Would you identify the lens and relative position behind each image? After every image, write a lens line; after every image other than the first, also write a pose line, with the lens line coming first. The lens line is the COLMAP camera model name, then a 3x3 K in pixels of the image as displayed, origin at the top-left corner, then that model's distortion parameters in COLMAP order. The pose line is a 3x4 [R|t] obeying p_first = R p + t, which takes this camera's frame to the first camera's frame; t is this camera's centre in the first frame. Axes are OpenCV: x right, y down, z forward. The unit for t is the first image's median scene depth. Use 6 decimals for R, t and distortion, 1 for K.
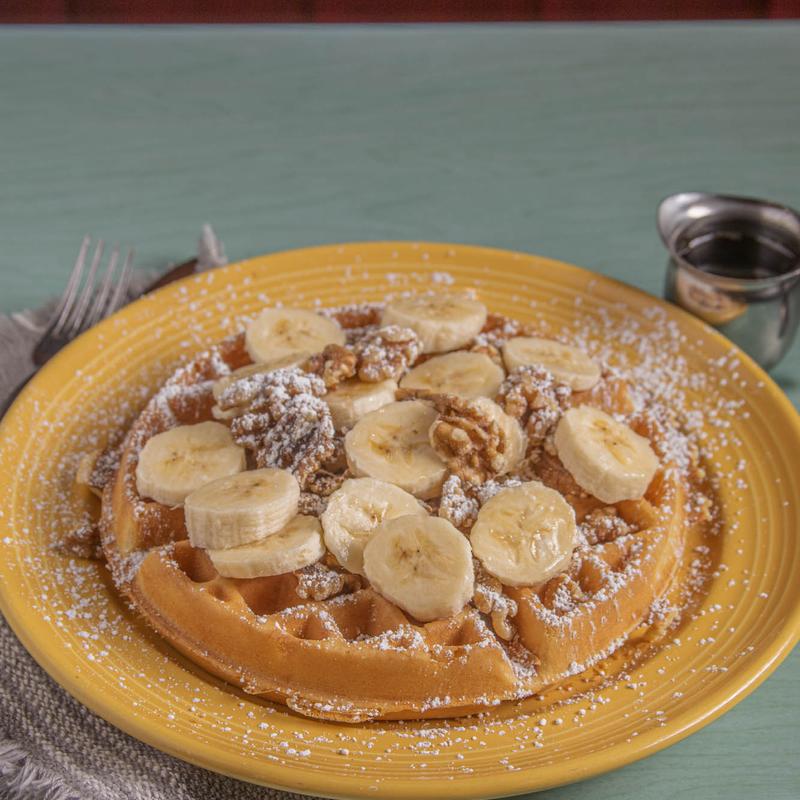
lens RADIAL K [[1470.0, 0, 400.5], [0, 1470.0, 400.0], [0, 0, 1]] dist [-0.021386, 0.000000]
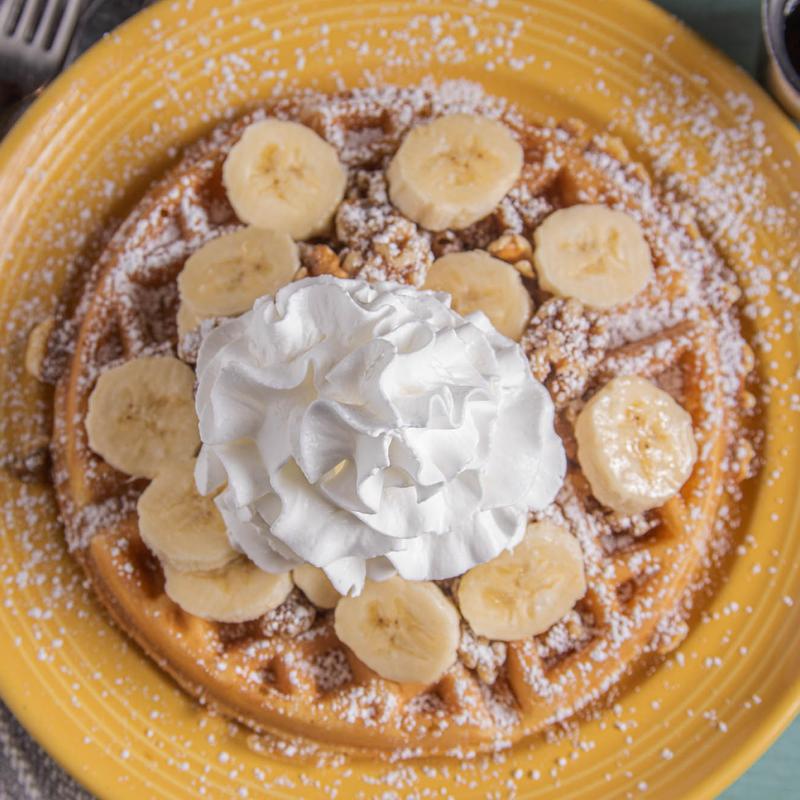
lens RADIAL K [[1404.4, 0, 382.8], [0, 1404.4, 394.4], [0, 0, 1]] dist [-0.028094, 0.000000]
pose [[0.996845, 0.073700, -0.029461, 0.015812], [-0.045985, 0.838822, 0.542460, -0.398562], [0.064692, -0.539394, 0.839565, 0.313266]]
